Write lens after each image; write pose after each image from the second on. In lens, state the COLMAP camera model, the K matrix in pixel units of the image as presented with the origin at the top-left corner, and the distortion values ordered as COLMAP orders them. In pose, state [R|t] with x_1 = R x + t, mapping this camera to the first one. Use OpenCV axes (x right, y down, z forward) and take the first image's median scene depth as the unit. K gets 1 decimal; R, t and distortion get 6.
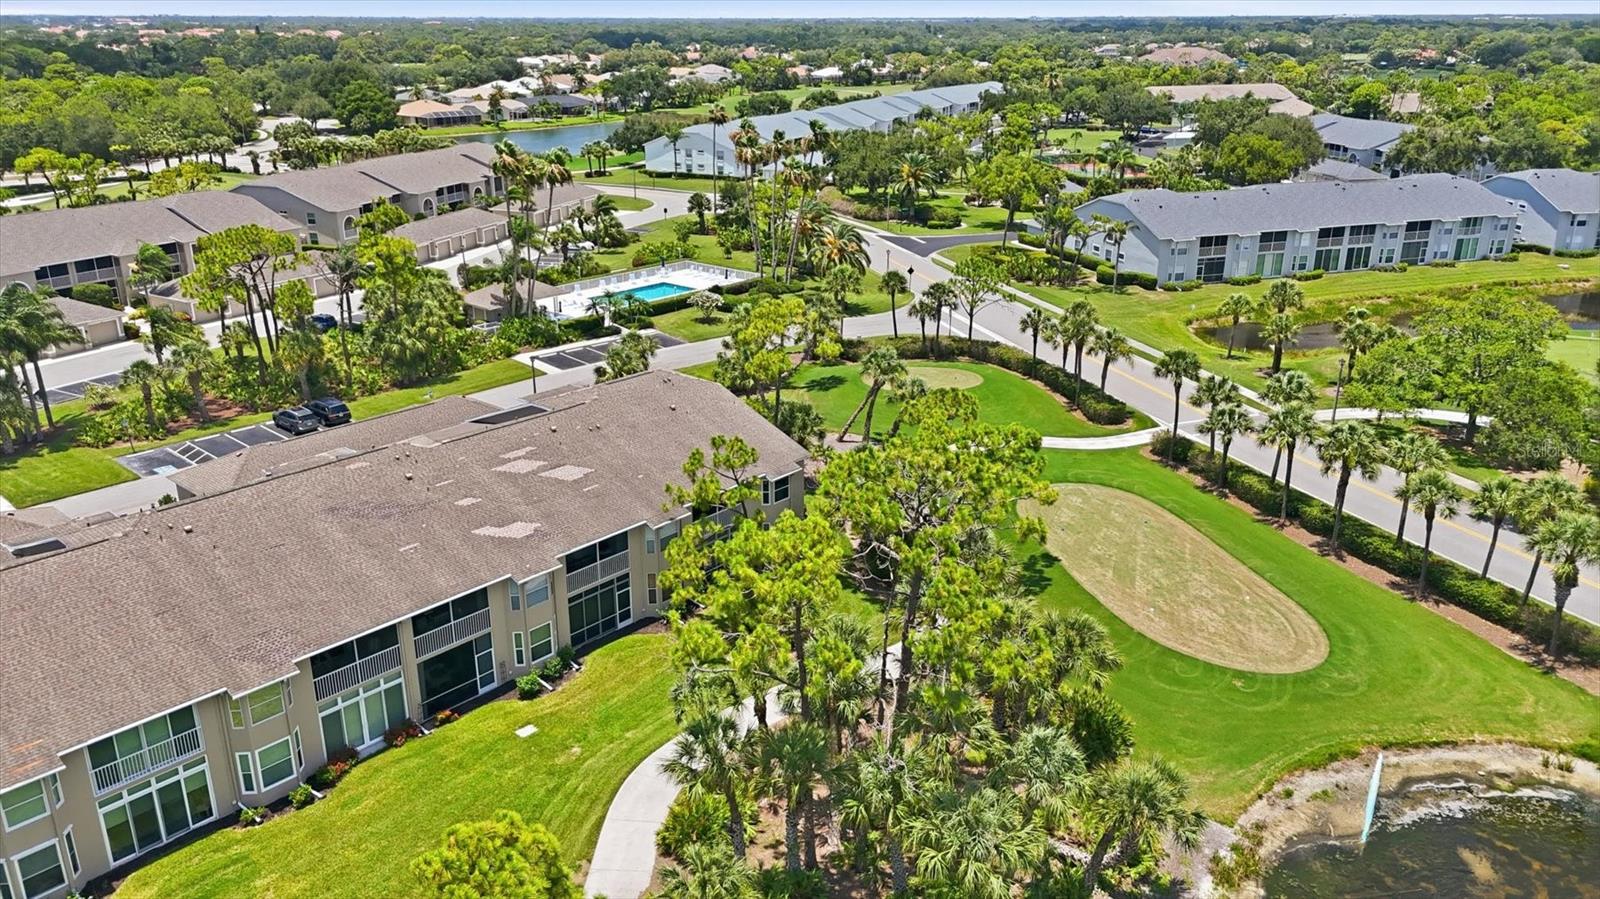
lens RADIAL K [[1187.5, 0, 800.6], [0, 1187.5, 450.8], [0, 0, 1]] dist [0.035324, -0.012283]
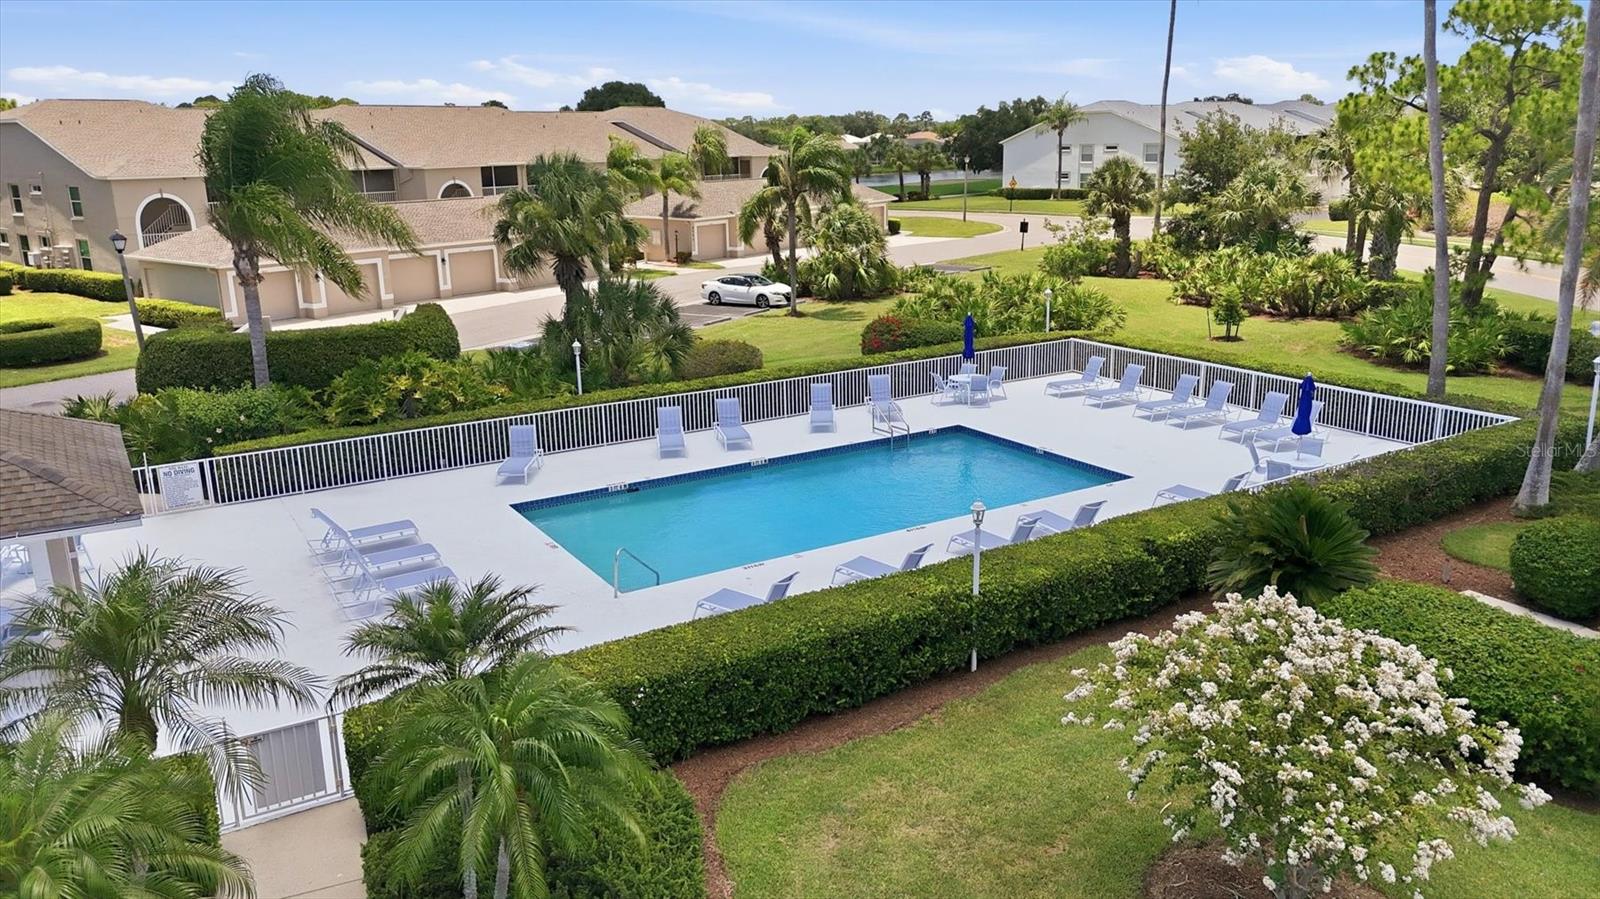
lens RADIAL K [[1187.5, 0, 799.0], [0, 1187.5, 449.2], [0, 0, 1]] dist [0.035324, -0.012283]
pose [[0.950333, 0.063169, -0.304757, -0.063663], [-0.089510, 0.993290, -0.073238, -0.099787], [0.298086, 0.096879, 0.949610, 0.654511]]
